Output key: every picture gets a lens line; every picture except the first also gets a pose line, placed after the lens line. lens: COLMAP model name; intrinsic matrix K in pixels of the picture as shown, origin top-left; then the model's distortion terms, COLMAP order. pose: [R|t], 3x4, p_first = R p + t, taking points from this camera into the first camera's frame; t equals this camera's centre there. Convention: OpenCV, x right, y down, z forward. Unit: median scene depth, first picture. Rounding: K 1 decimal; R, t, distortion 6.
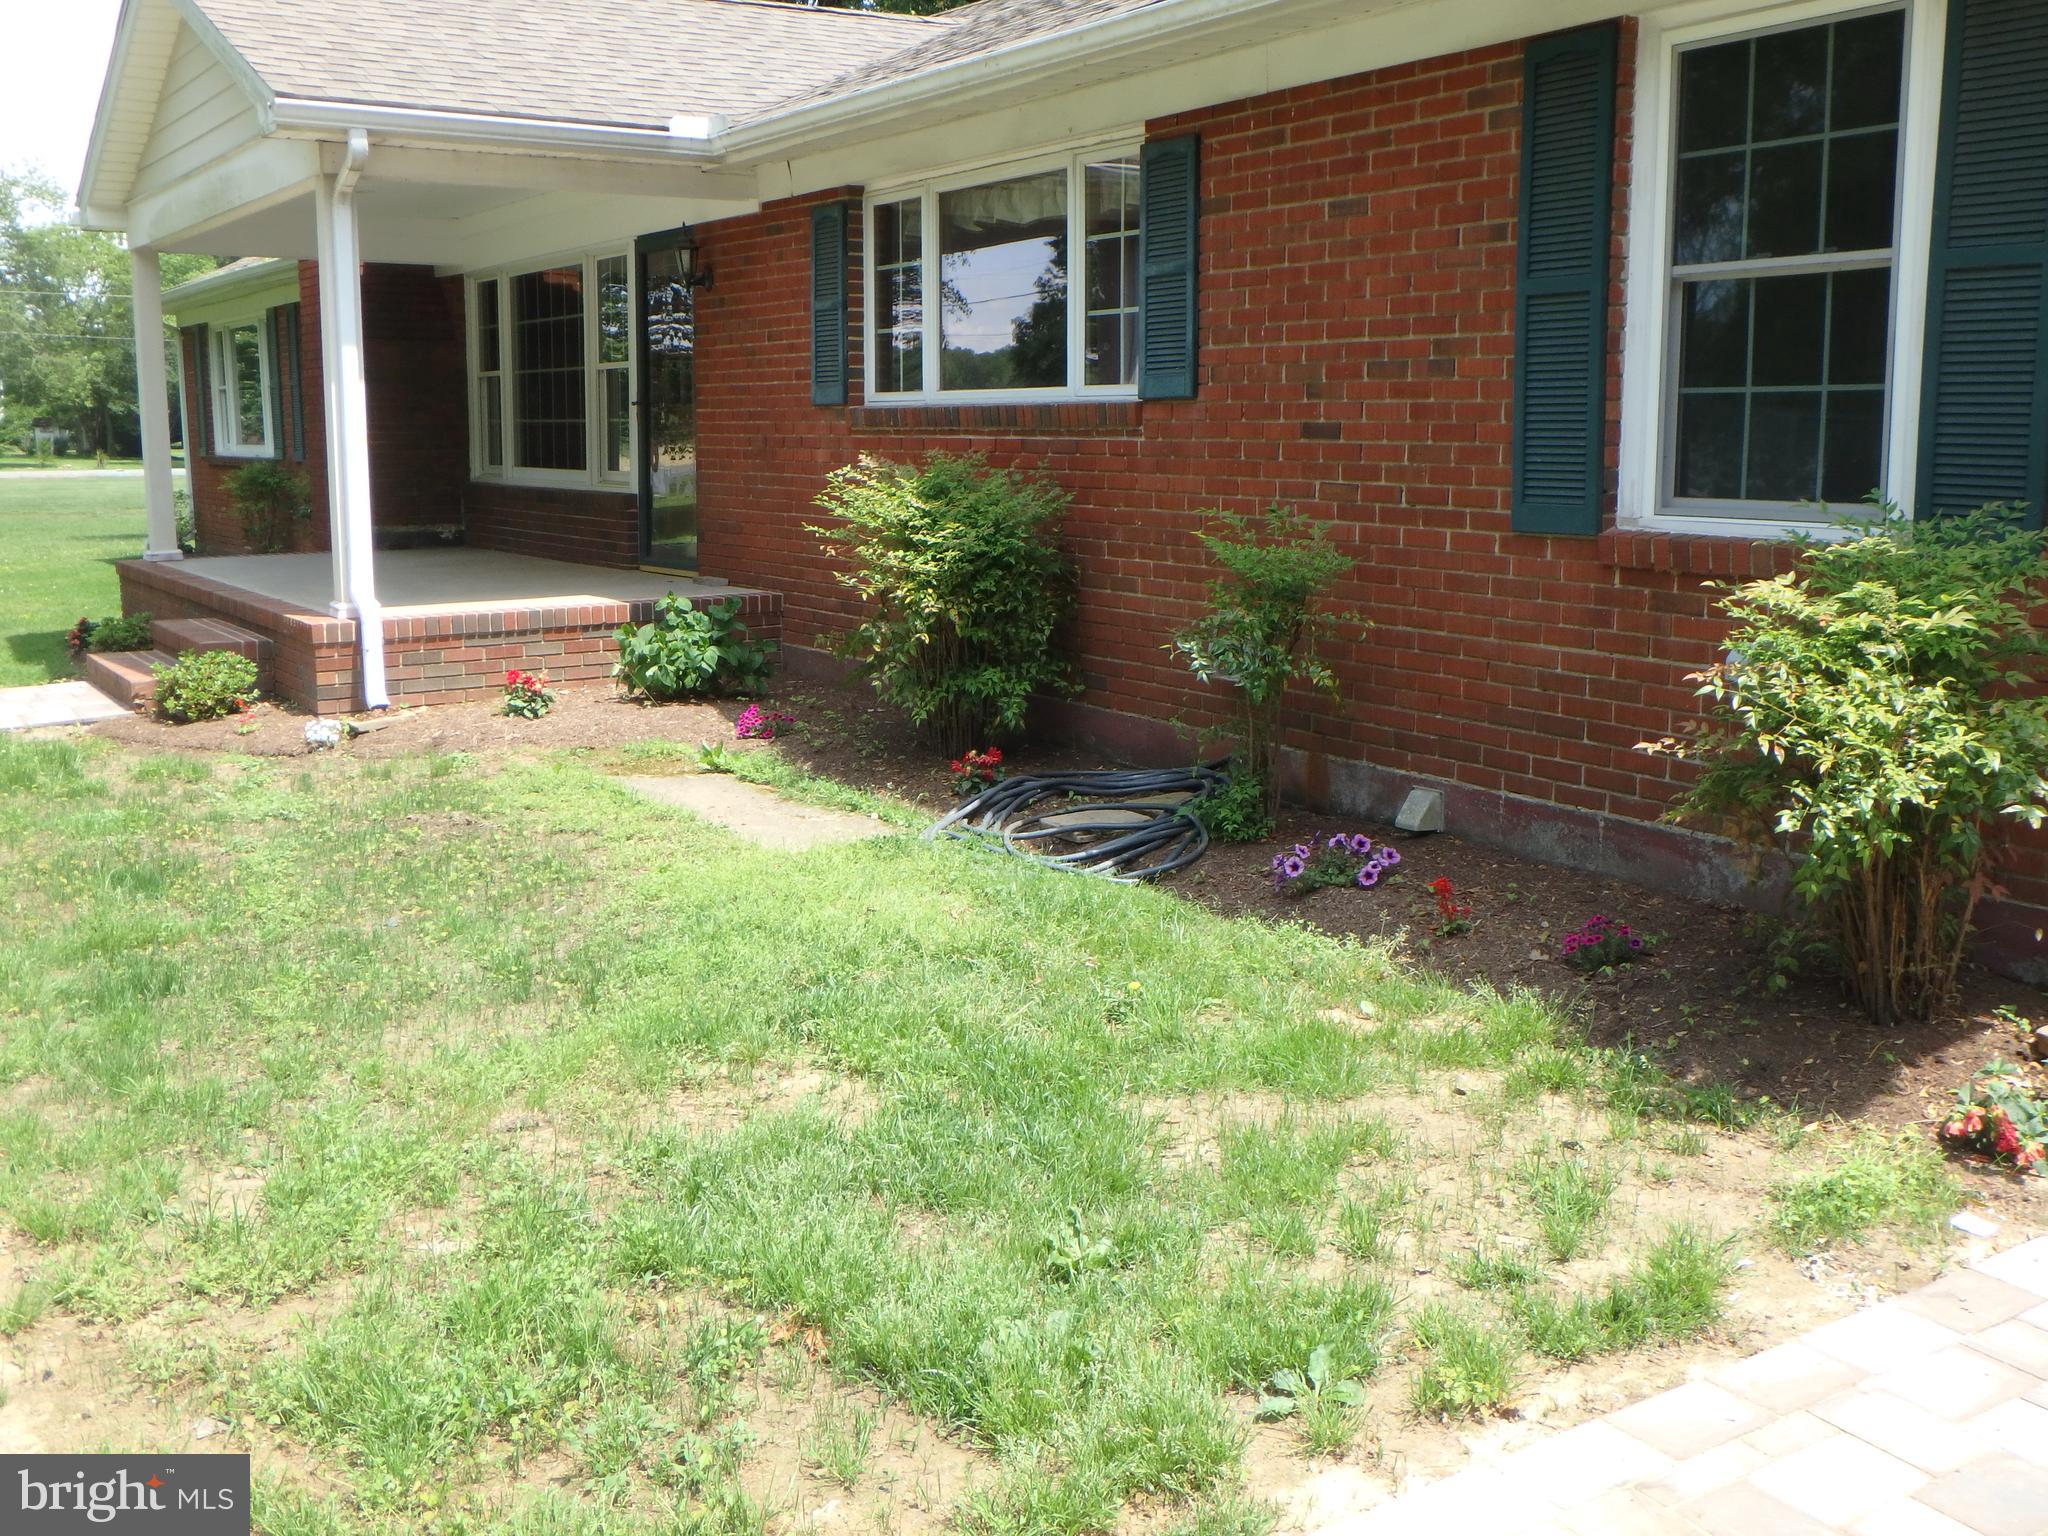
lens RADIAL K [[2068.0, 0, 1003.2], [0, 2068.0, 661.1], [0, 0, 1]] dist [0.011286, 0.000000]
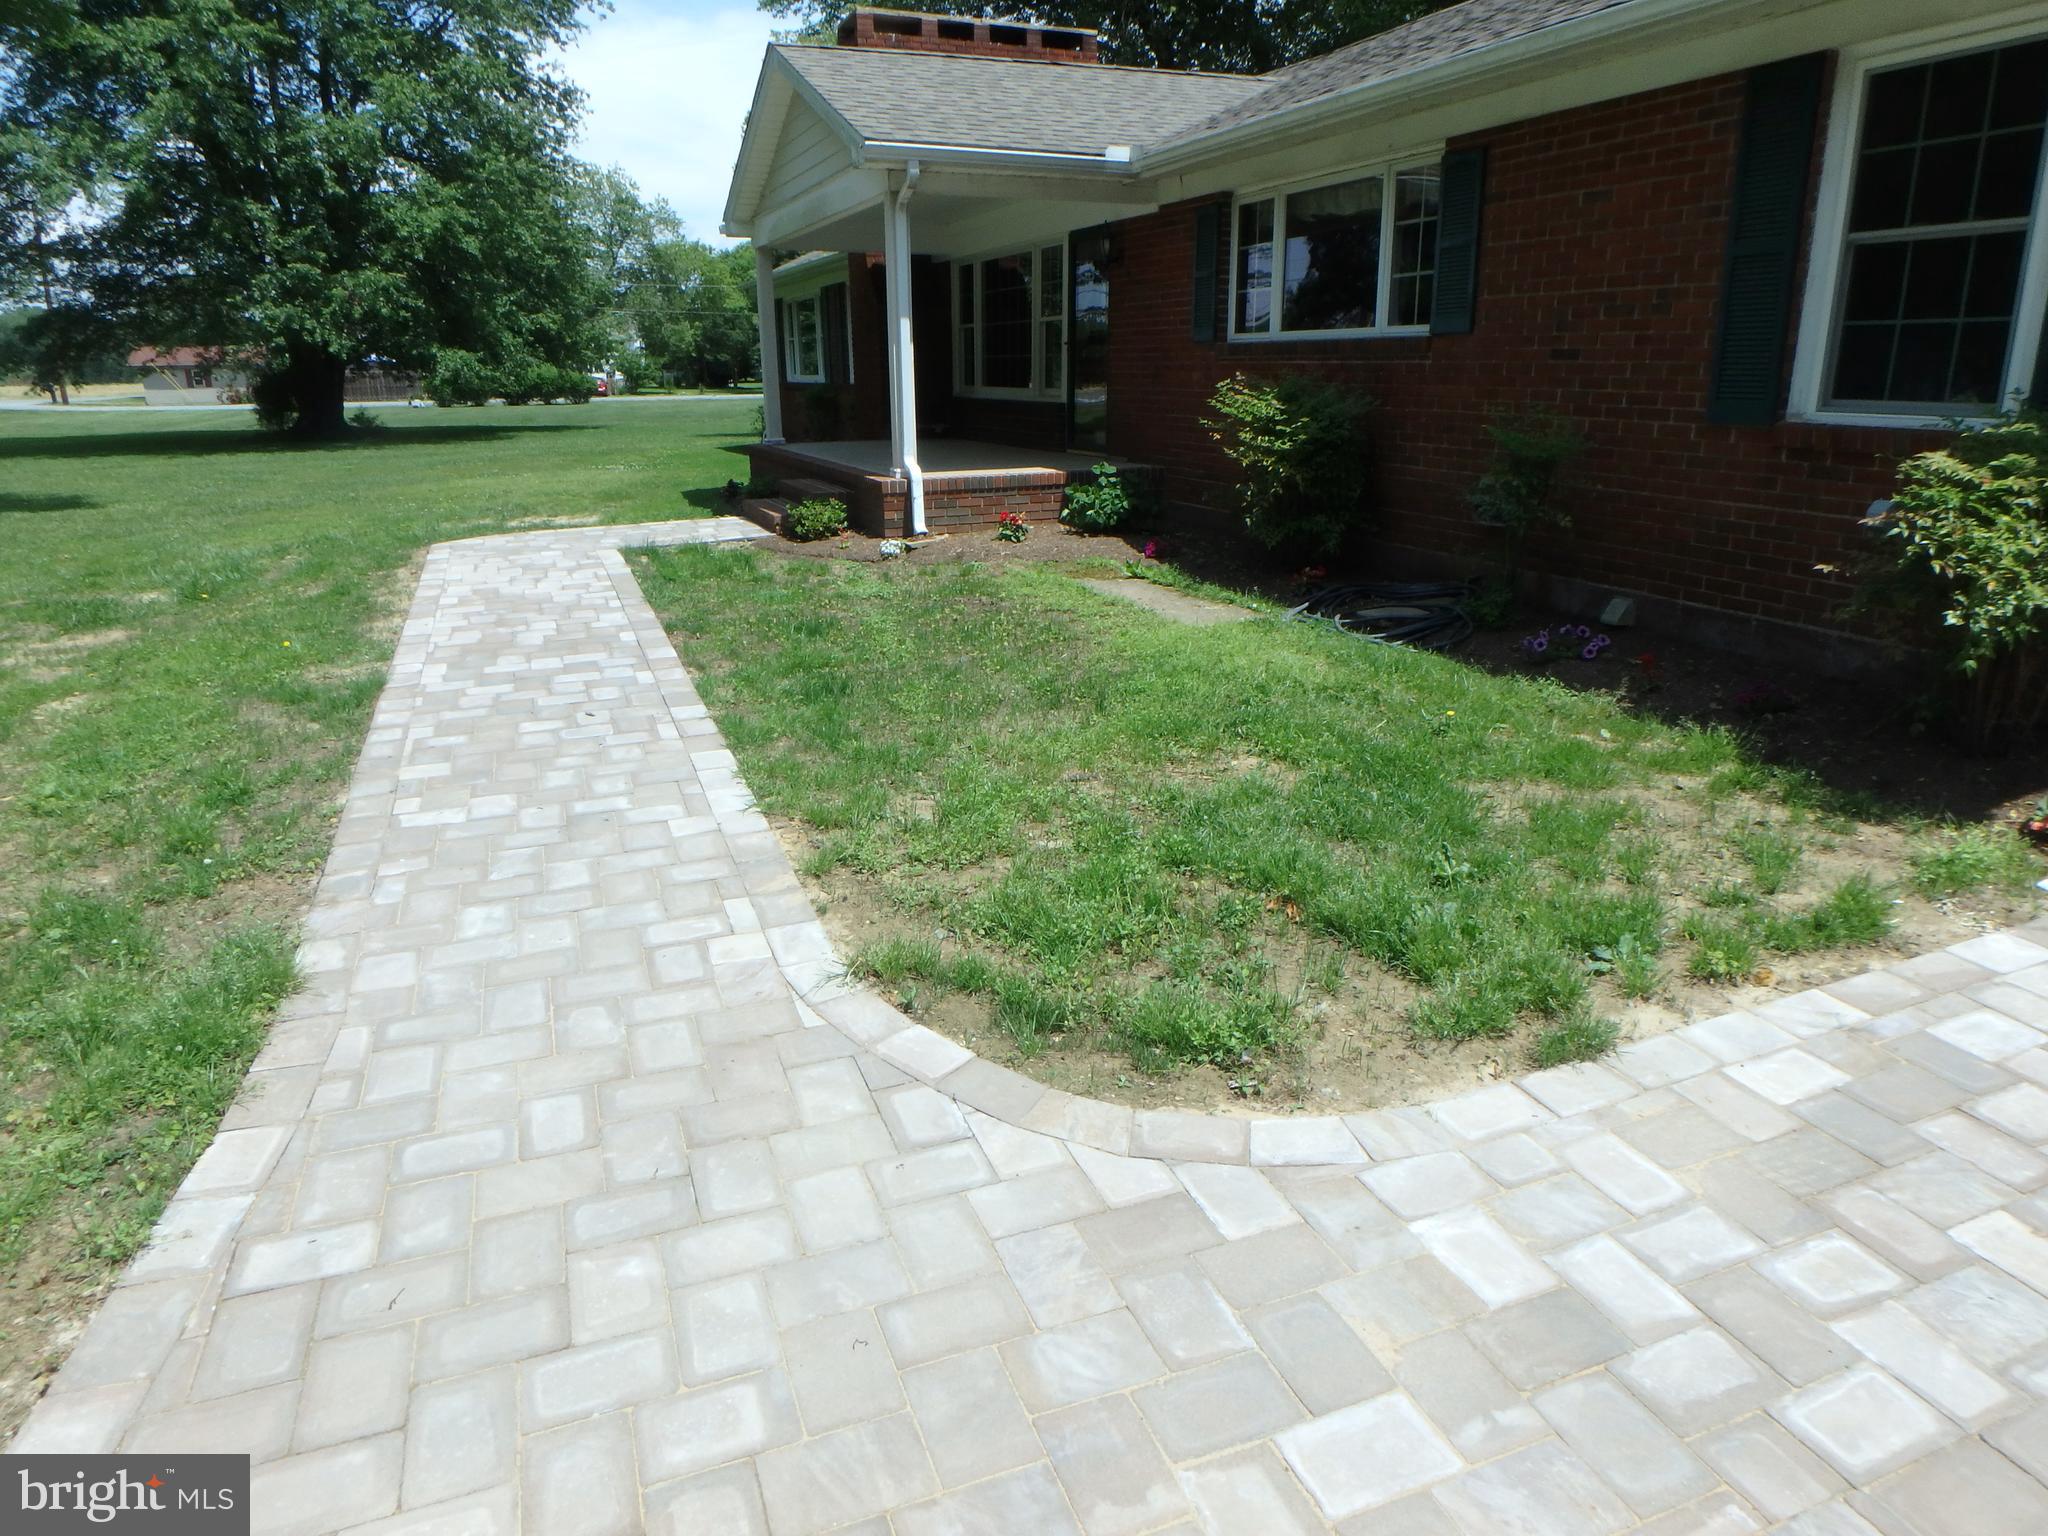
lens RADIAL K [[1289.6, 0, 1017.9], [0, 1289.6, 741.8], [0, 0, 1]] dist [-0.028824, 0.001056]
pose [[0.985407, 0.045615, -0.163989, -0.075266], [-0.017311, 0.985284, 0.170046, 0.014174], [0.169333, -0.164725, 0.971695, -0.002212]]
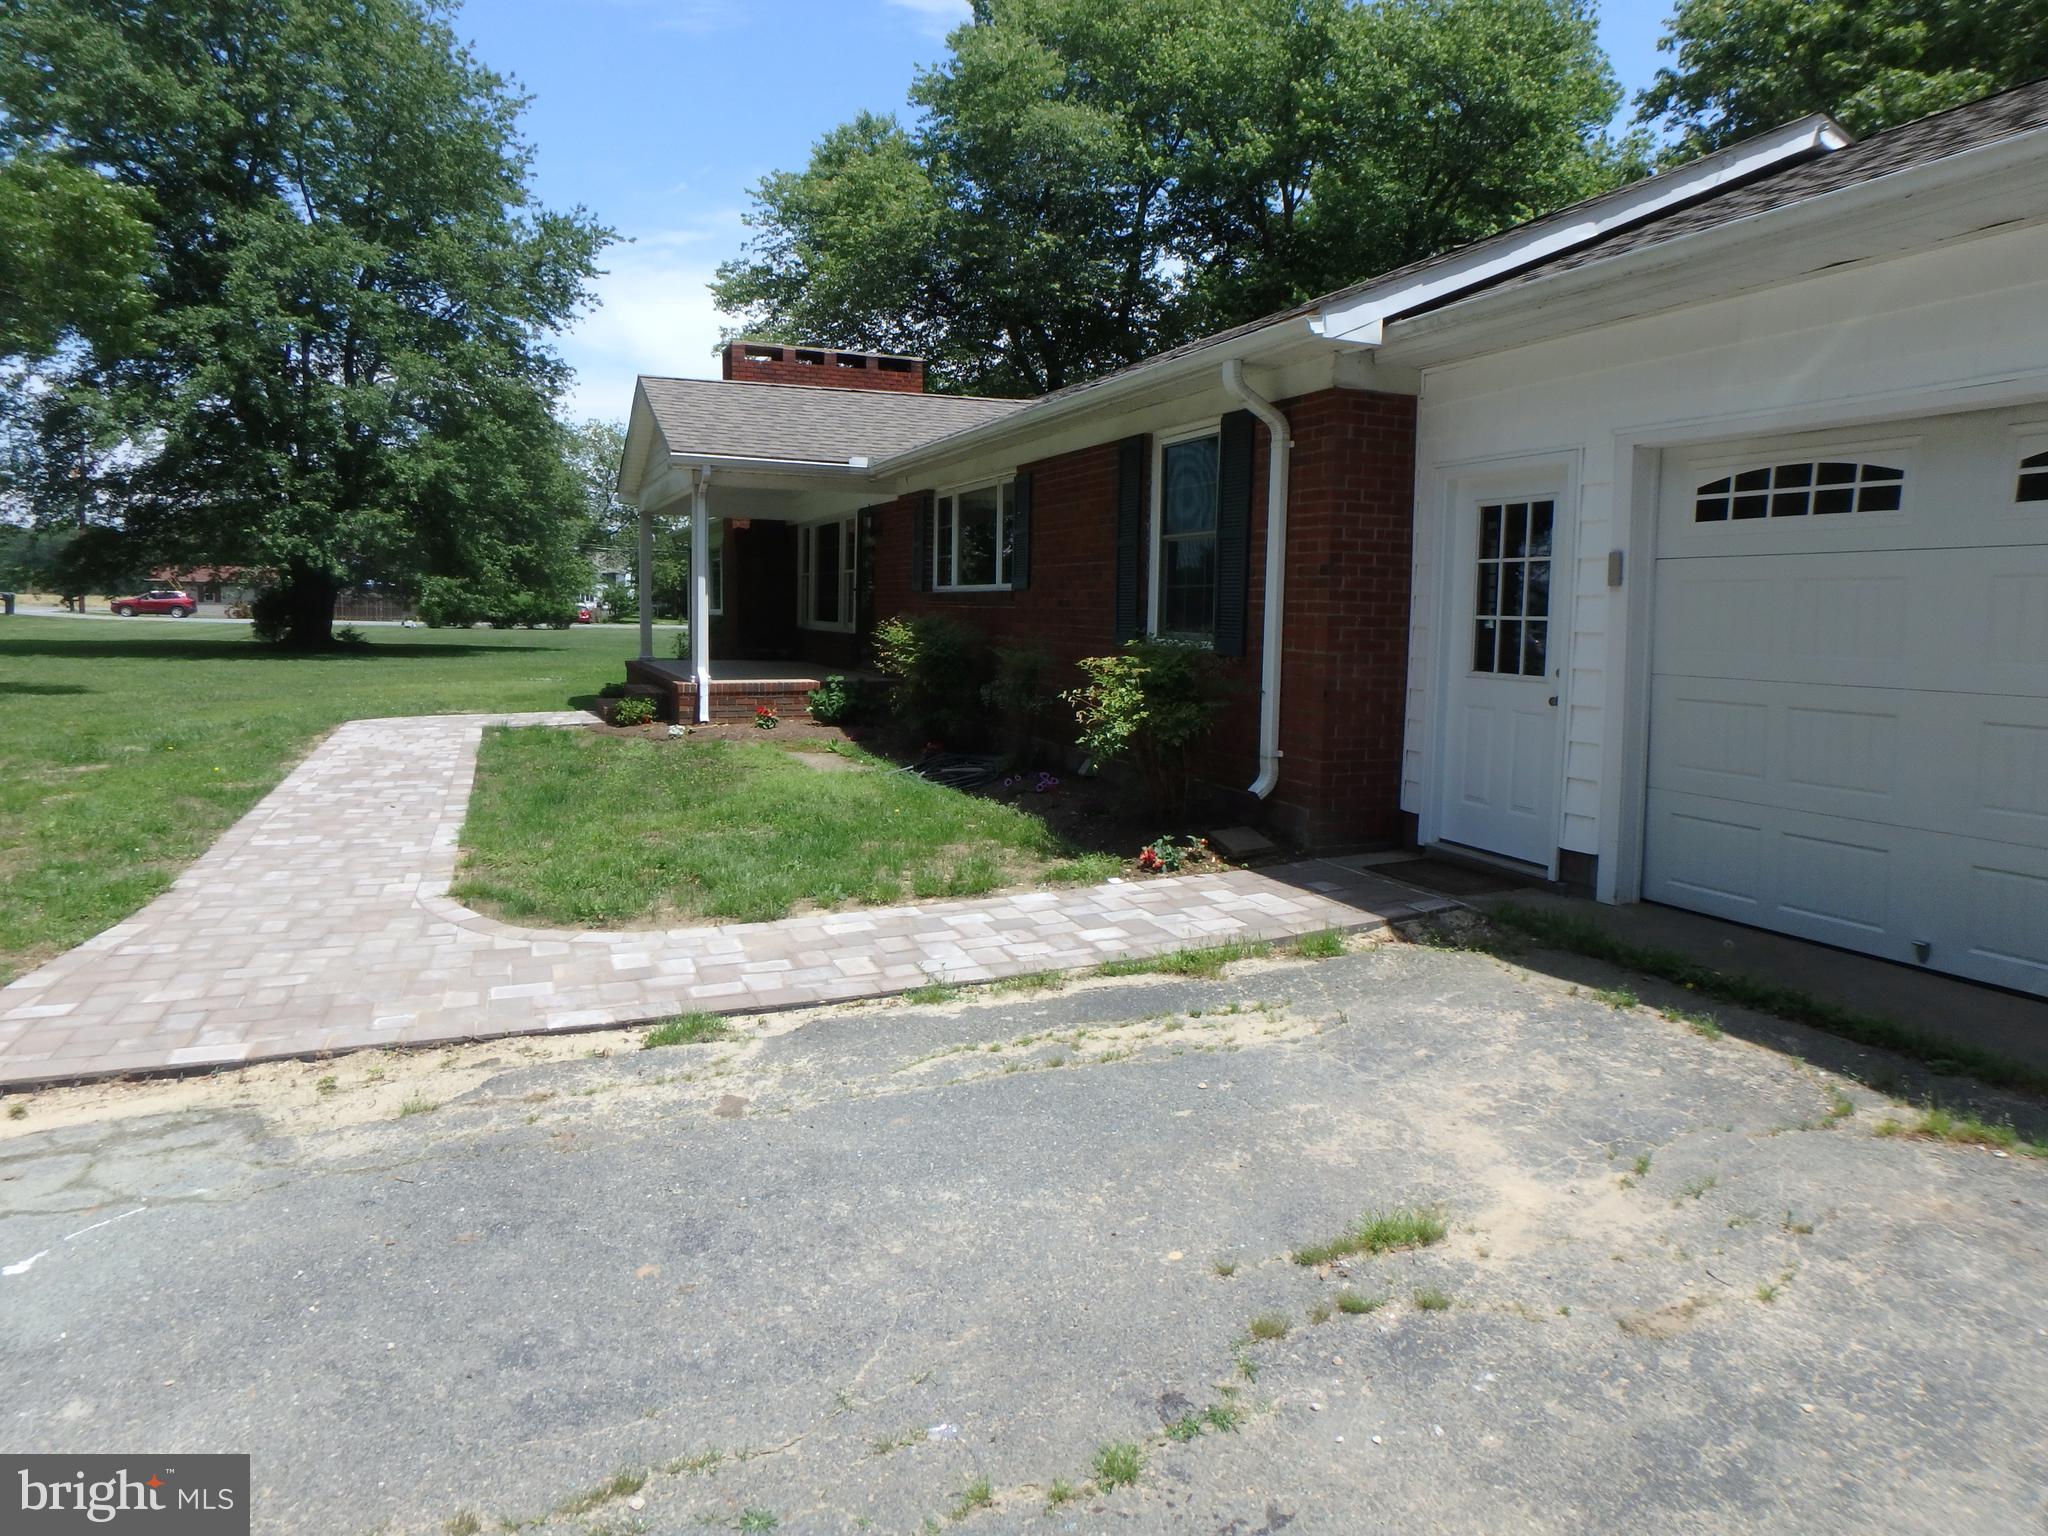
lens RADIAL K [[1304.4, 0, 1003.6], [0, 1304.4, 696.2], [0, 0, 1]] dist [-0.023187, 0.002565]
pose [[0.983706, 0.035765, -0.176189, 0.371312], [-0.044397, 0.997987, -0.045295, 0.062432], [0.174214, 0.052379, 0.983314, -0.455966]]
